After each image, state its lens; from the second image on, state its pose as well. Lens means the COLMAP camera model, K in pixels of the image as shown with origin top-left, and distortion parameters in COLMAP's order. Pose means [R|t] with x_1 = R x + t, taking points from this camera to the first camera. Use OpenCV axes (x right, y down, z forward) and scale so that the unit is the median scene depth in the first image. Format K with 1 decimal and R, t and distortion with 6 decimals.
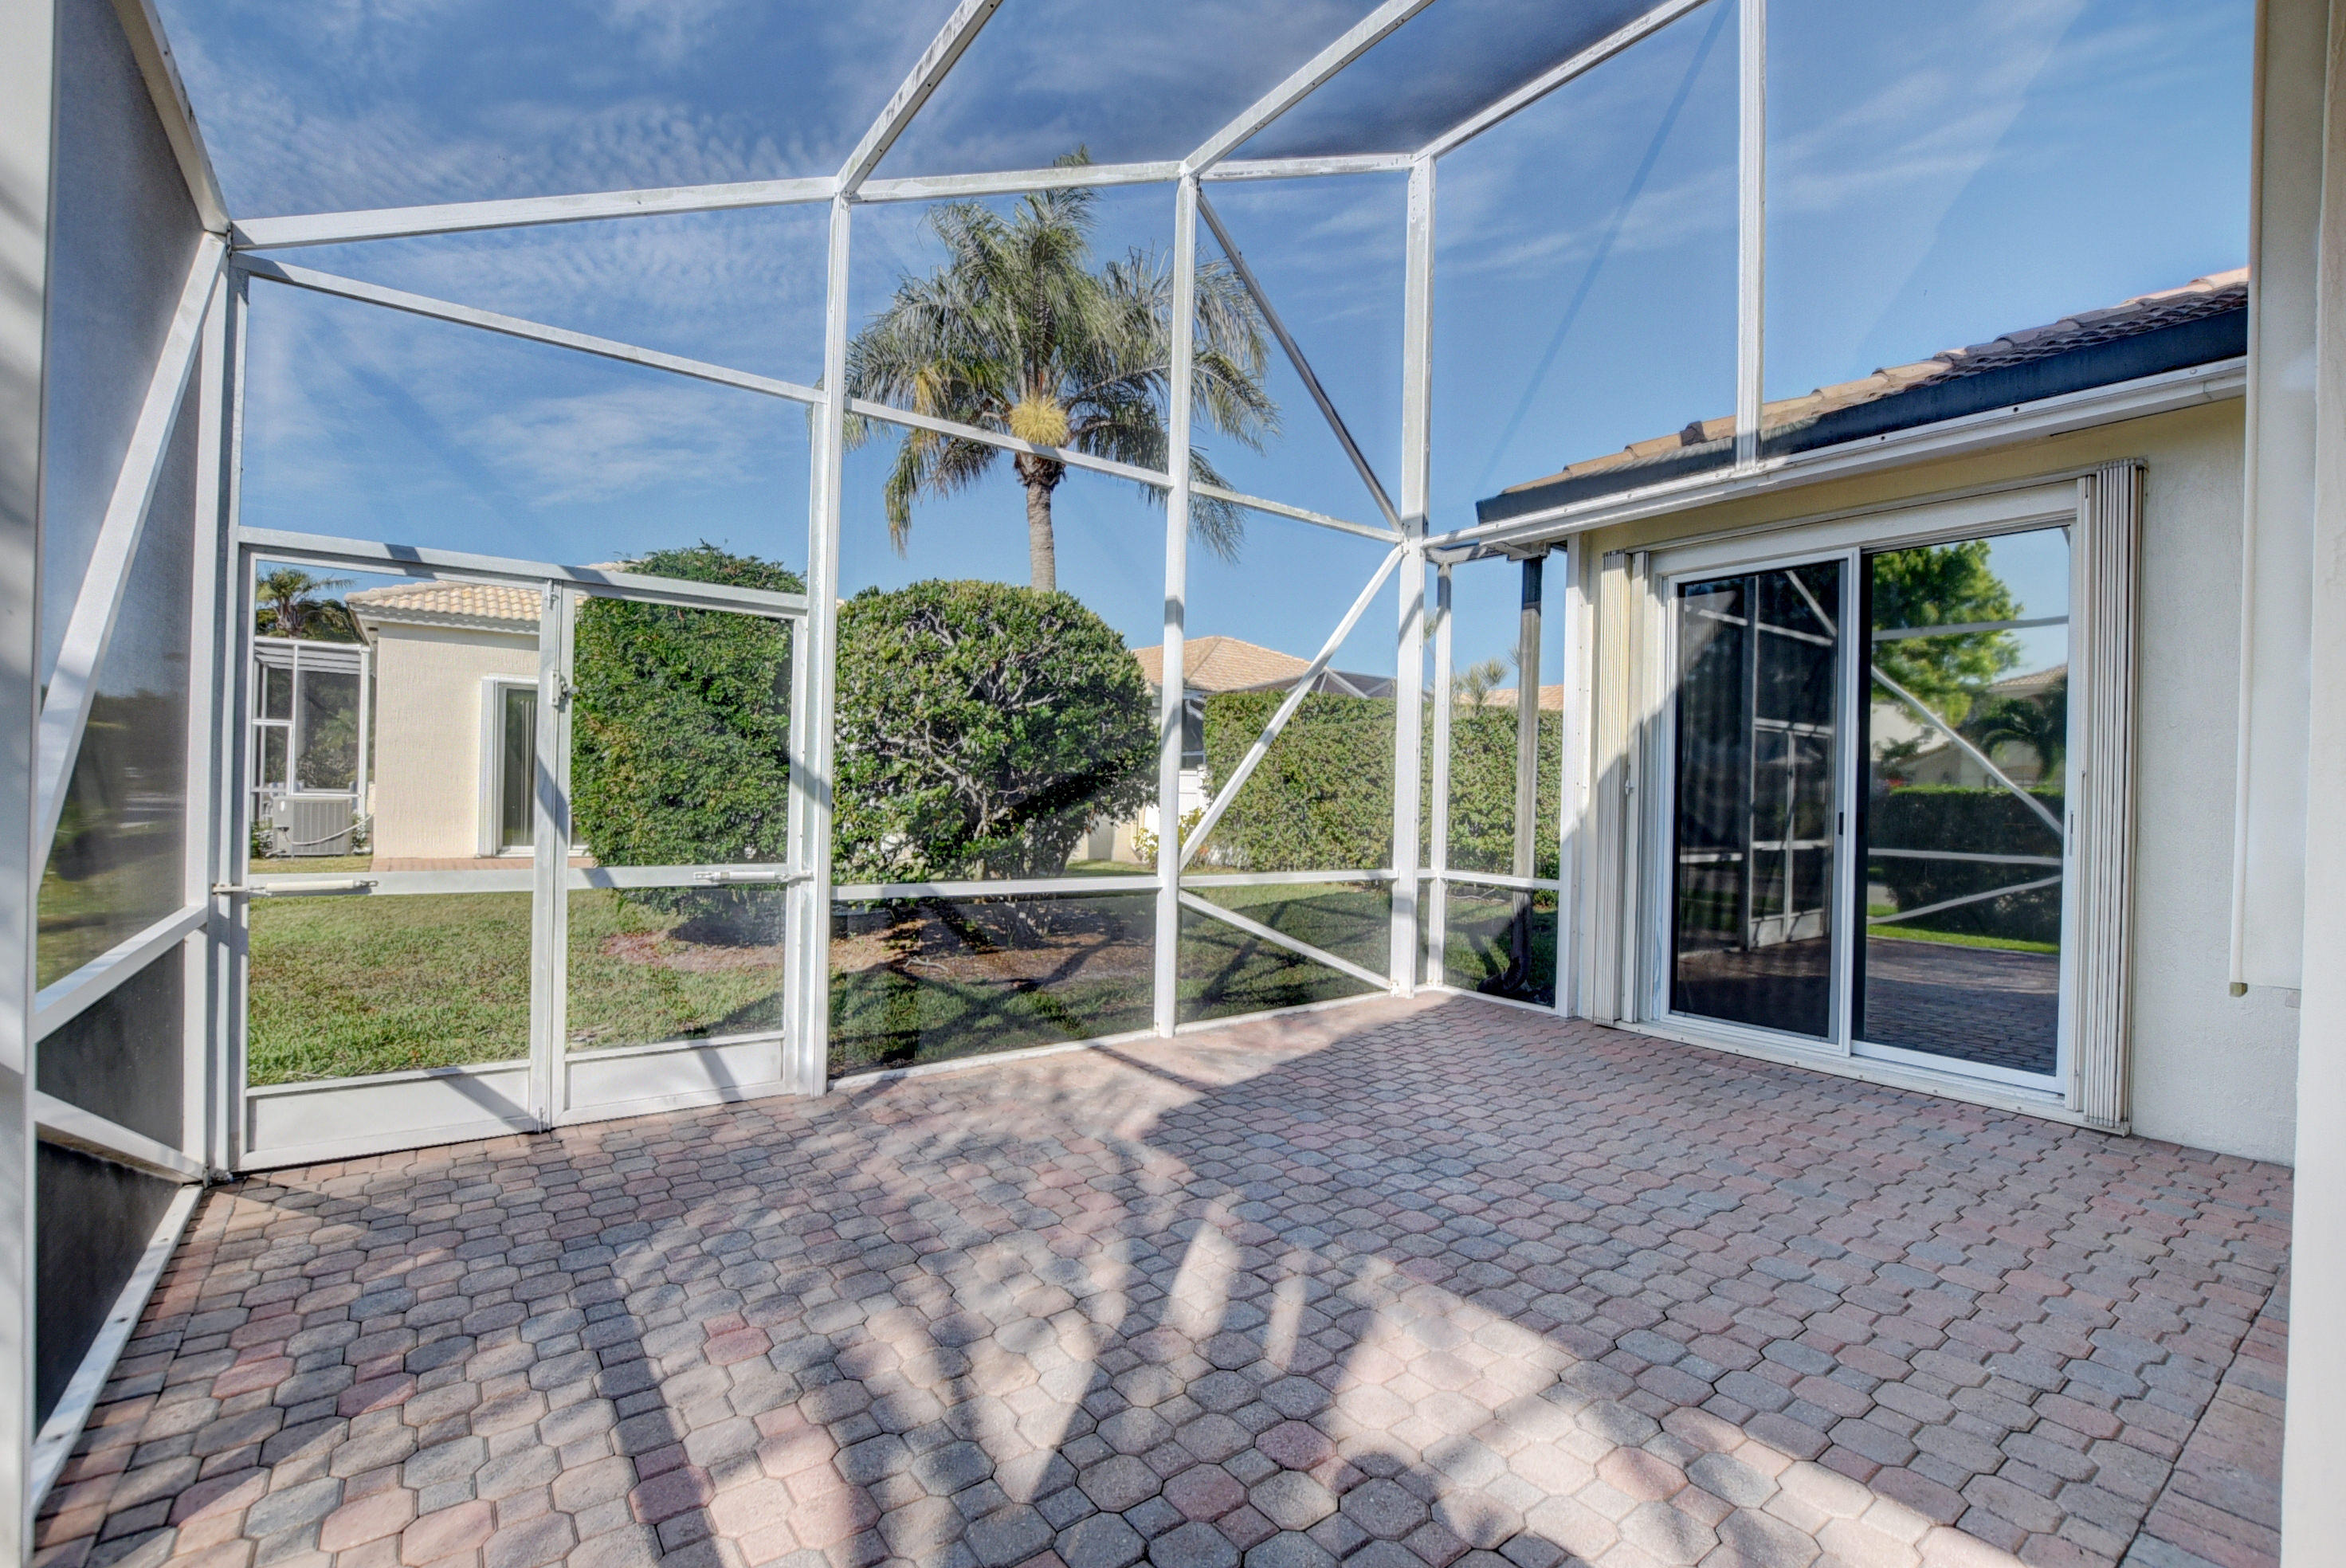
lens RADIAL K [[1038.3, 0, 1170.6], [0, 1038.3, 799.1], [0, 0, 1]] dist [-0.023960, 0.002020]
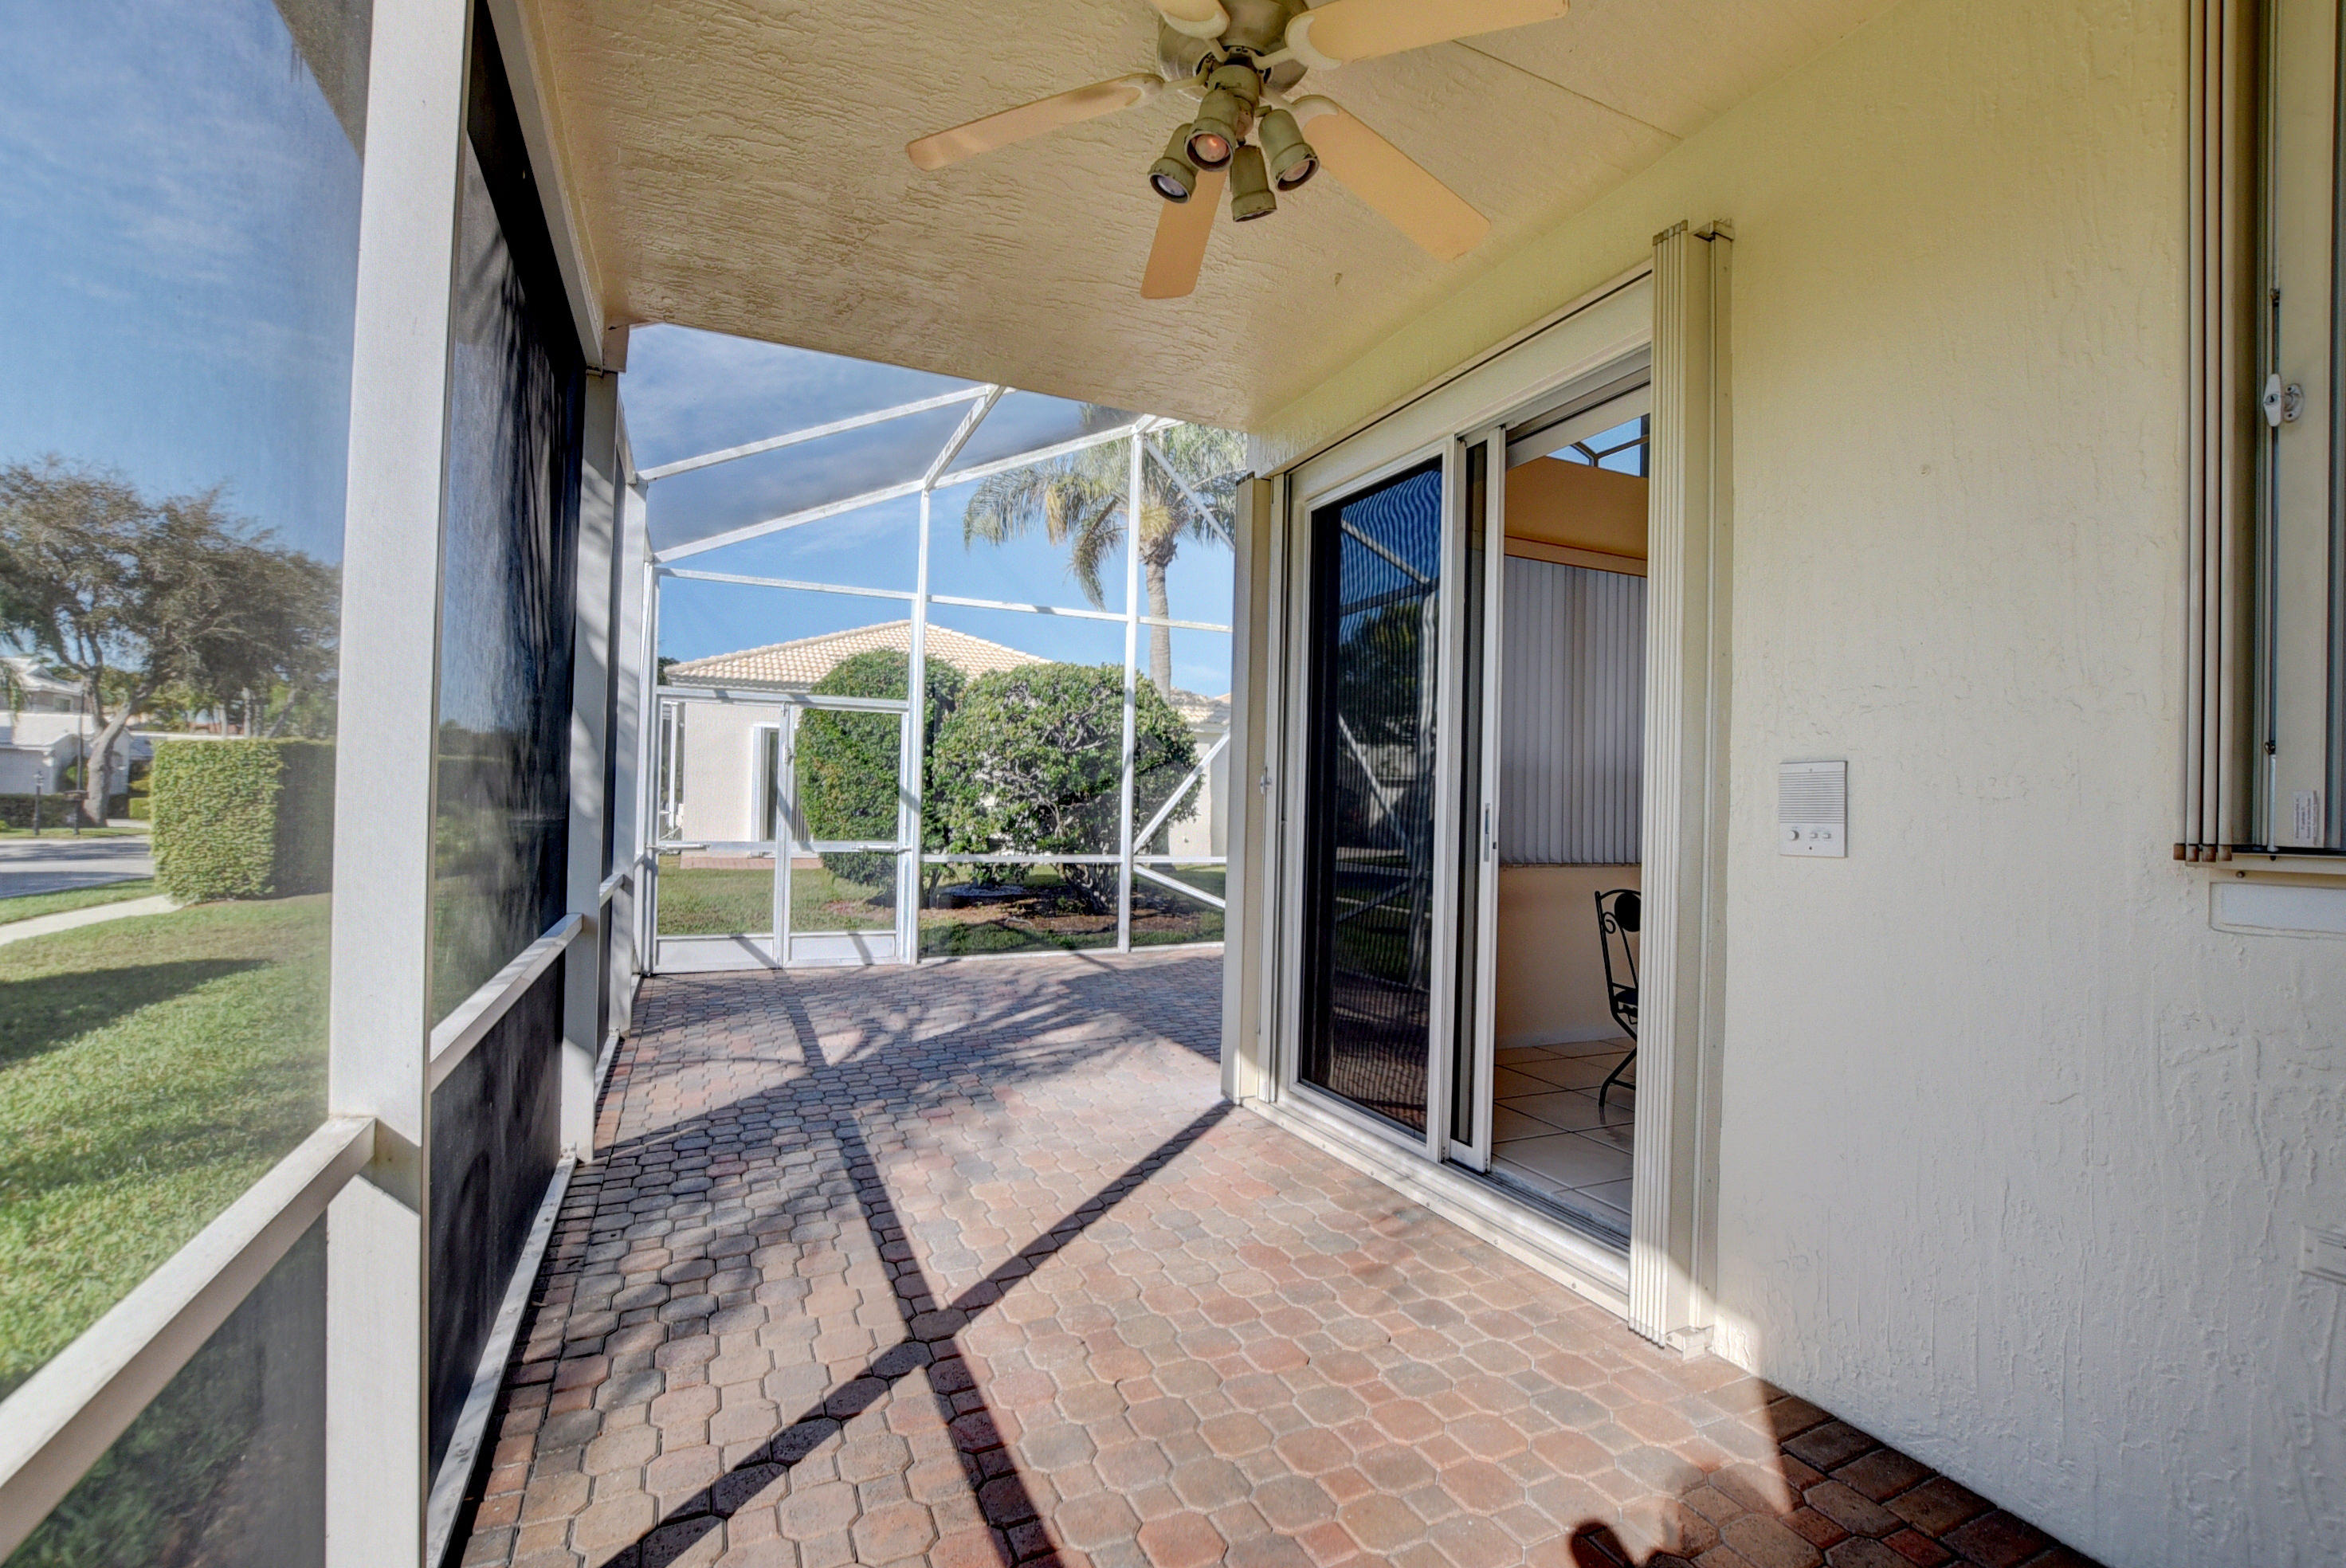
lens RADIAL K [[1038.3, 0, 1177.2], [0, 1038.3, 799.9], [0, 0, 1]] dist [-0.023960, 0.002020]
pose [[0.979786, -0.003737, -0.200012, 0.510176], [0.000358, 0.999857, -0.016929, 0.017060], [0.200047, 0.016515, 0.979647, -0.760120]]
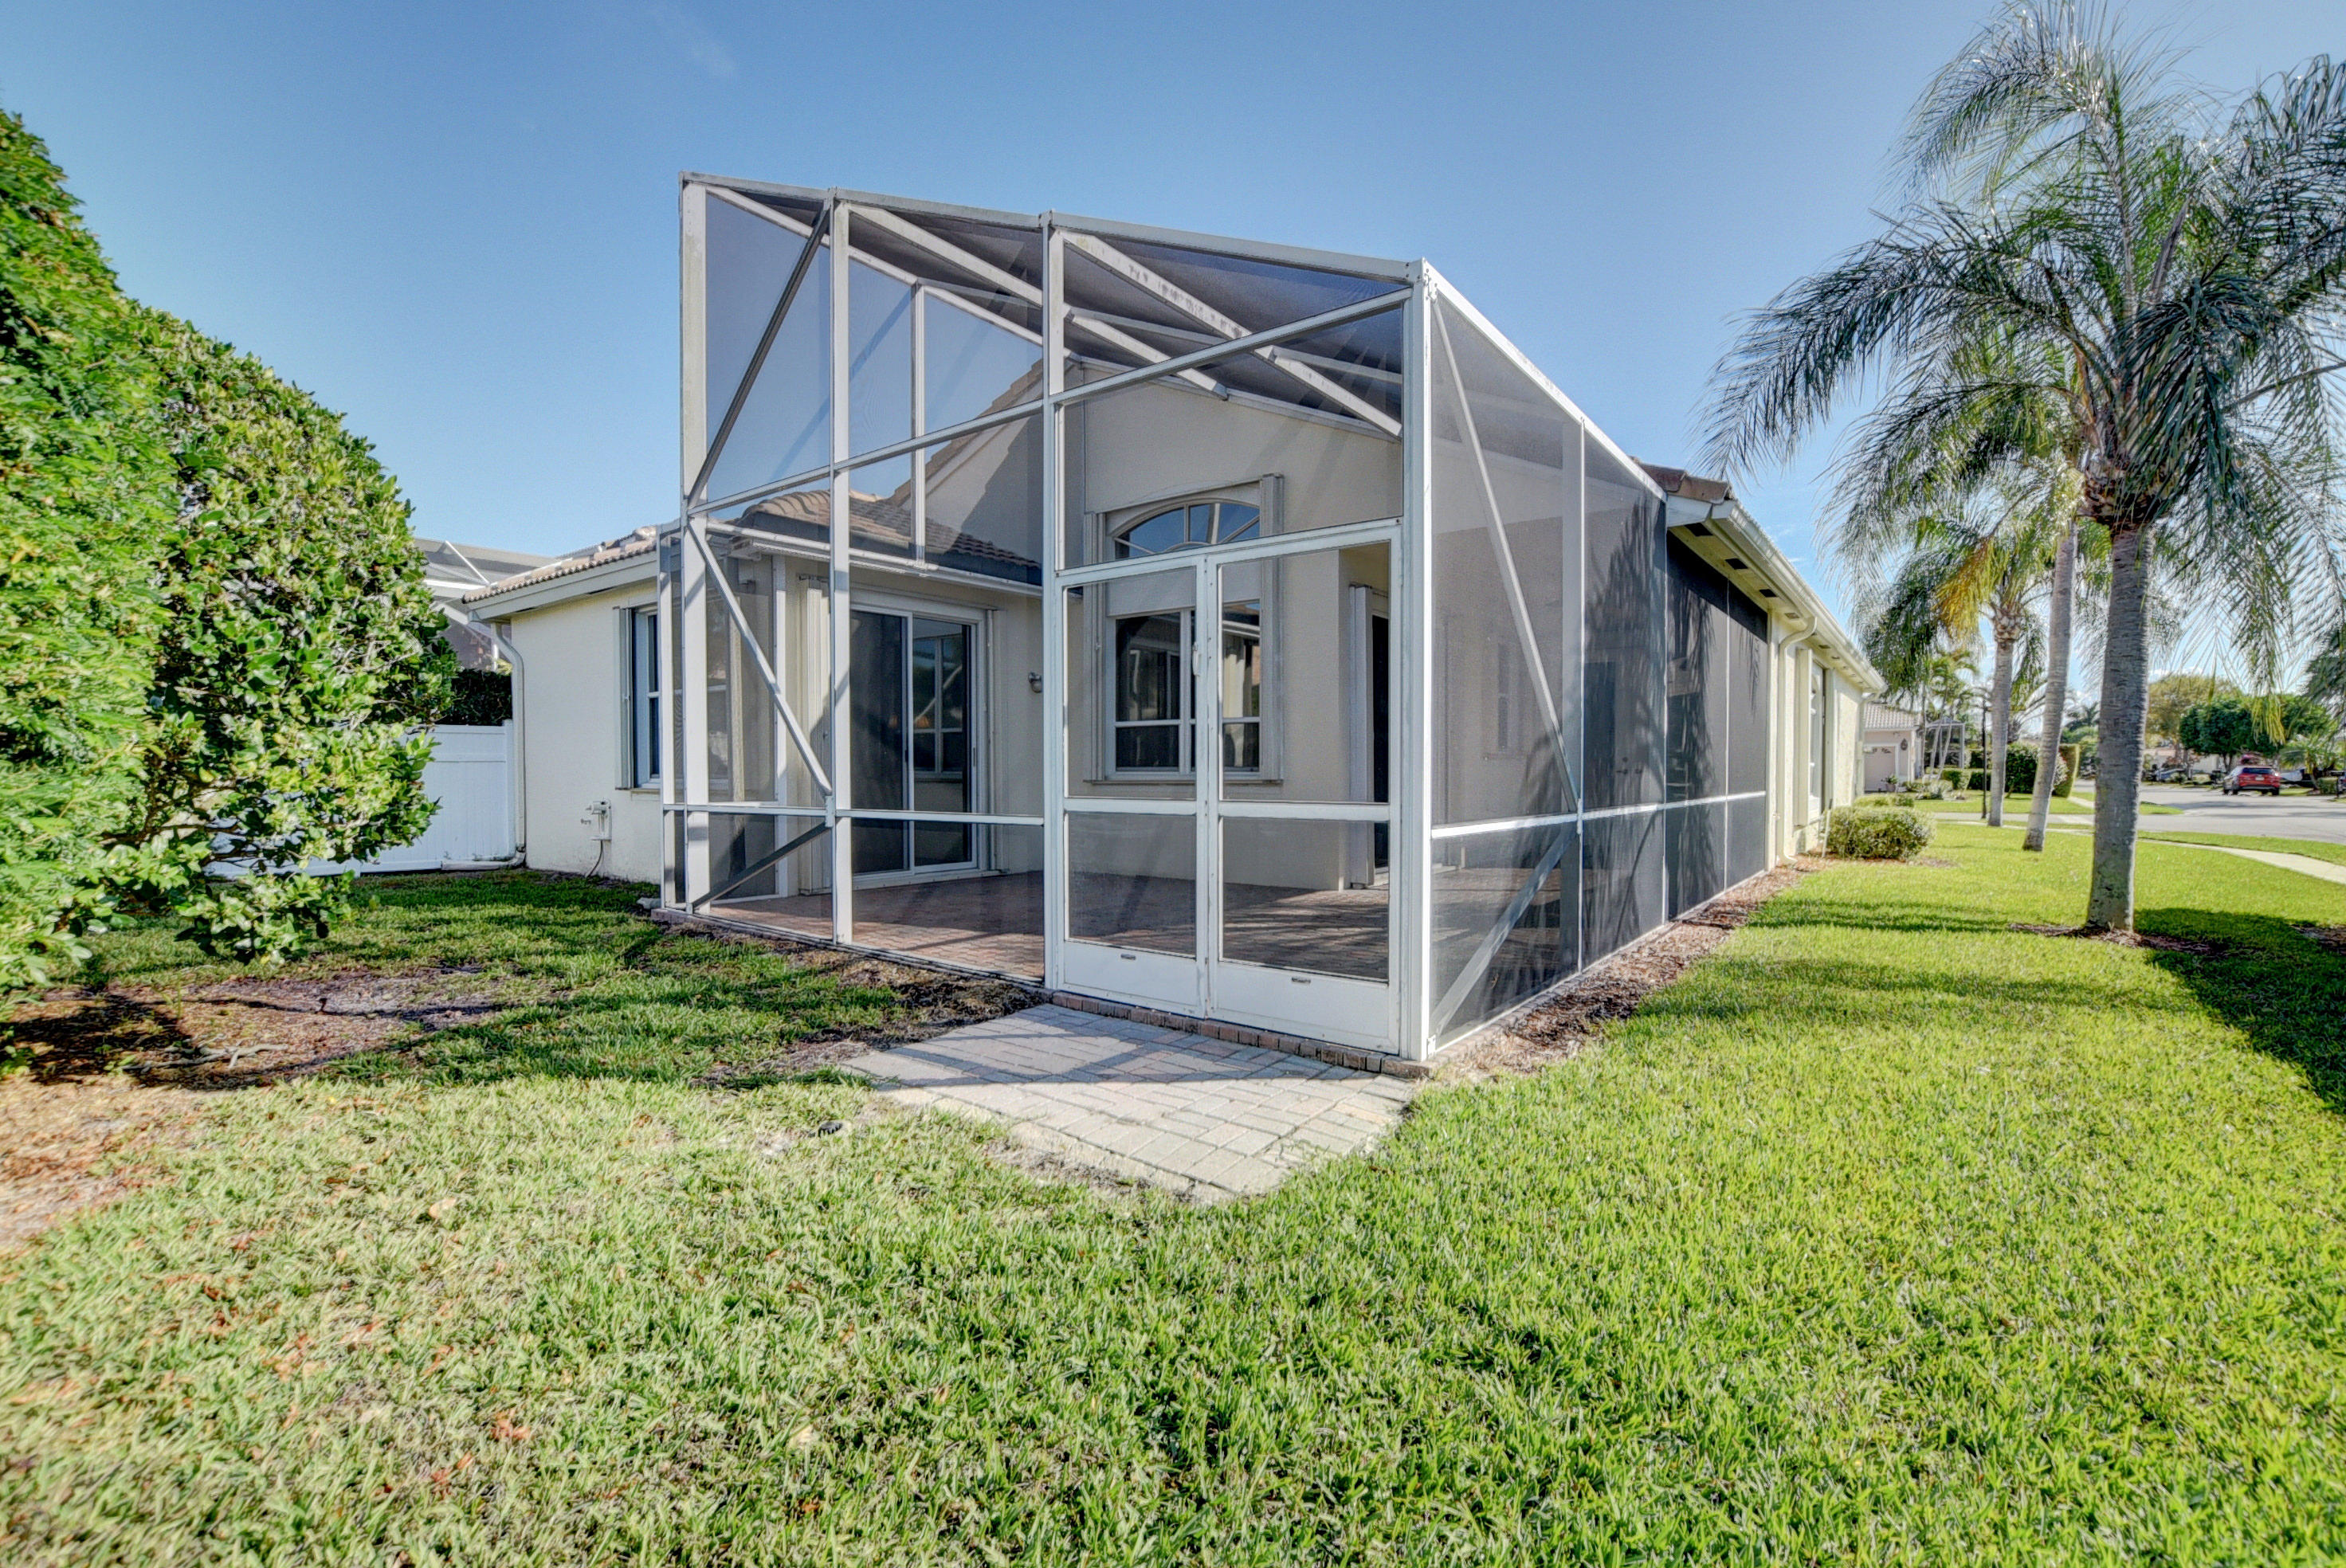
lens RADIAL K [[1038.3, 0, 1173.2], [0, 1038.3, 781.7], [0, 0, 1]] dist [-0.023960, 0.002020]
pose [[-0.276460, -0.037038, 0.960311, -0.985587], [-0.004238, 0.999294, 0.037322, -0.001535], [-0.961016, 0.006248, -0.276422, 0.780032]]
